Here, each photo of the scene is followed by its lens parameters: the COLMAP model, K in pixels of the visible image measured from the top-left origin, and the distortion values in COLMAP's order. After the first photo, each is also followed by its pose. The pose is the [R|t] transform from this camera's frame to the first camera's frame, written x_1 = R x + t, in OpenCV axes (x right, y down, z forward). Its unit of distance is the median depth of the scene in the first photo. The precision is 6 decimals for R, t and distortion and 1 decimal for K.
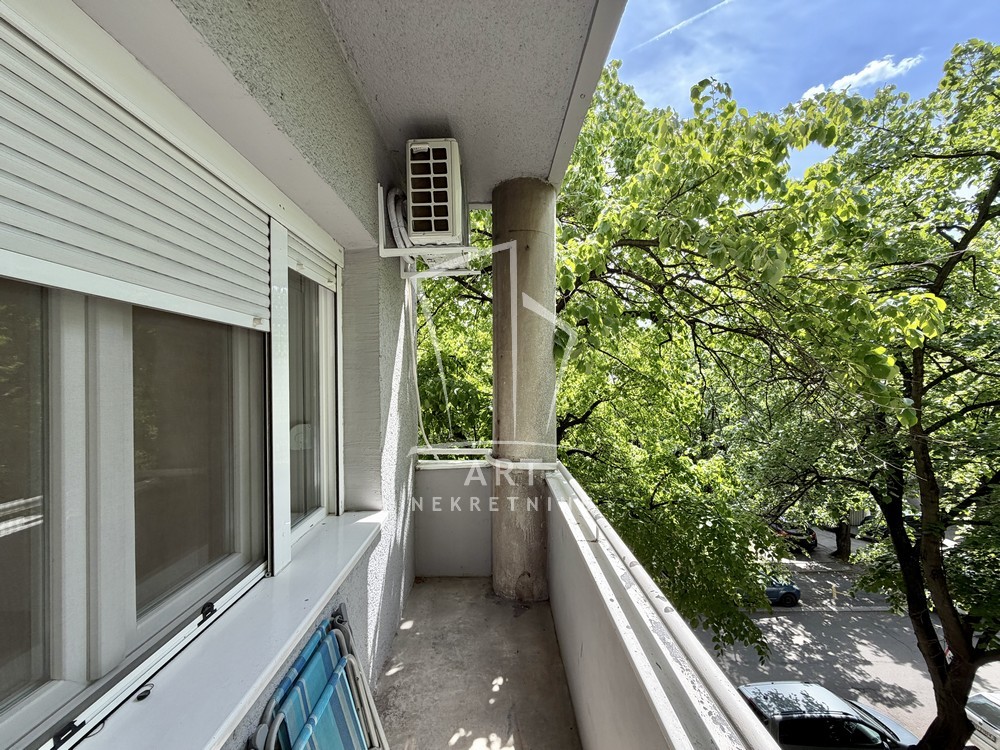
lens RADIAL K [[396.1, 0, 496.3], [0, 396.1, 375.4], [0, 0, 1]] dist [0.001677, 0.000170]
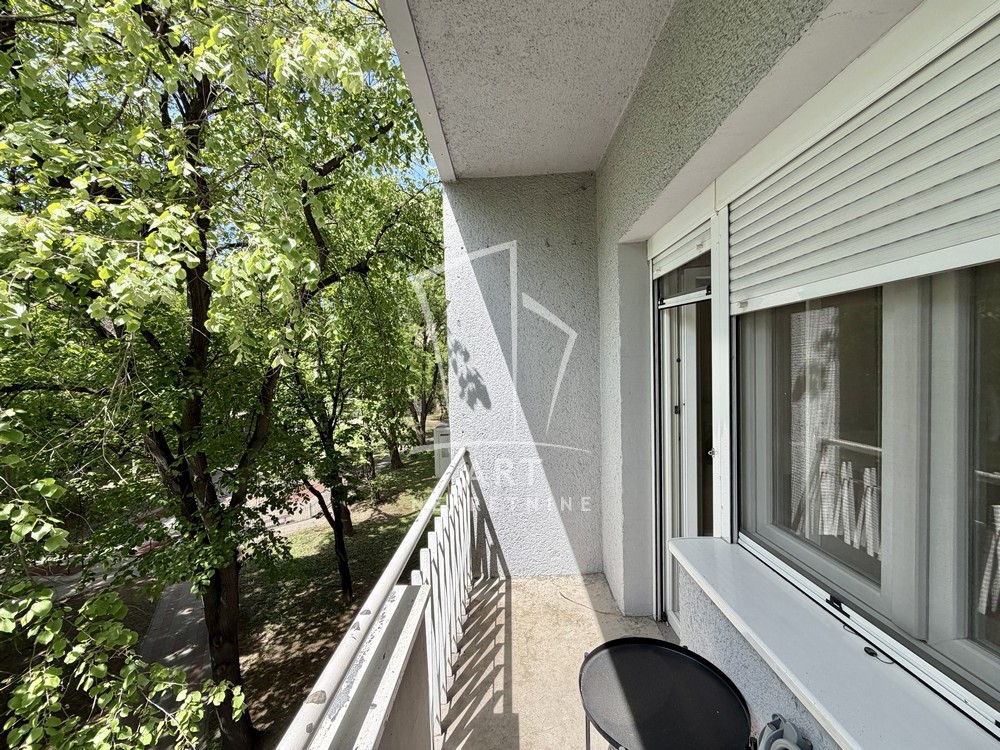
lens RADIAL K [[396.1, 0, 496.3], [0, 396.1, 375.4], [0, 0, 1]] dist [0.001677, 0.000170]
pose [[-0.995616, 0.078962, 0.050138, 0.023261], [0.079801, 0.996699, 0.014958, -0.052936], [-0.048791, 0.018894, -0.998630, 2.104913]]
